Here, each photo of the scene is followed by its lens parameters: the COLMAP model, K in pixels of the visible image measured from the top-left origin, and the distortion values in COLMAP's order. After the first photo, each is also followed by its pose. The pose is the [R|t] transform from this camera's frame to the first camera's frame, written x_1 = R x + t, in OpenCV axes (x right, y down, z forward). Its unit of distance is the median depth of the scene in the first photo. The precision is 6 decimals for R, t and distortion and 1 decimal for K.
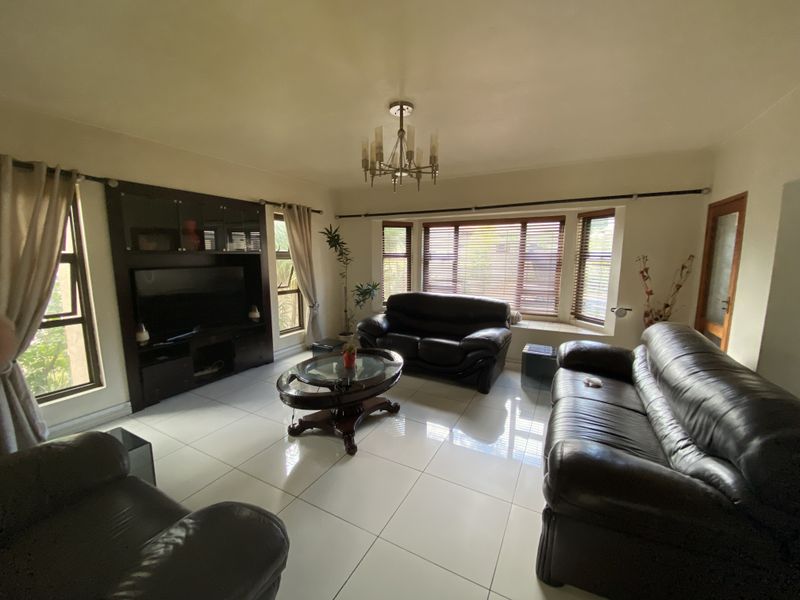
lens RADIAL K [[322.7, 0, 400.0], [0, 322.7, 300.0], [0, 0, 1]] dist [0.016461, -0.015971]
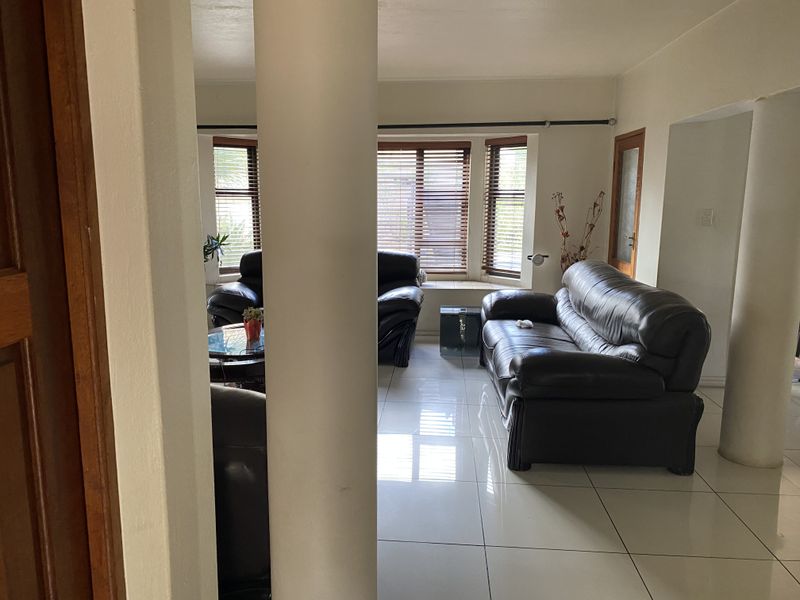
lens RADIAL K [[608.3, 0, 400.0], [0, 608.3, 300.0], [0, 0, 1]] dist [0.128149, -0.162344]
pose [[0.912811, -0.066434, 0.402943, -0.339378], [0.054543, 0.997672, 0.040927, 0.062902], [-0.404724, -0.015381, 0.914309, -0.366113]]
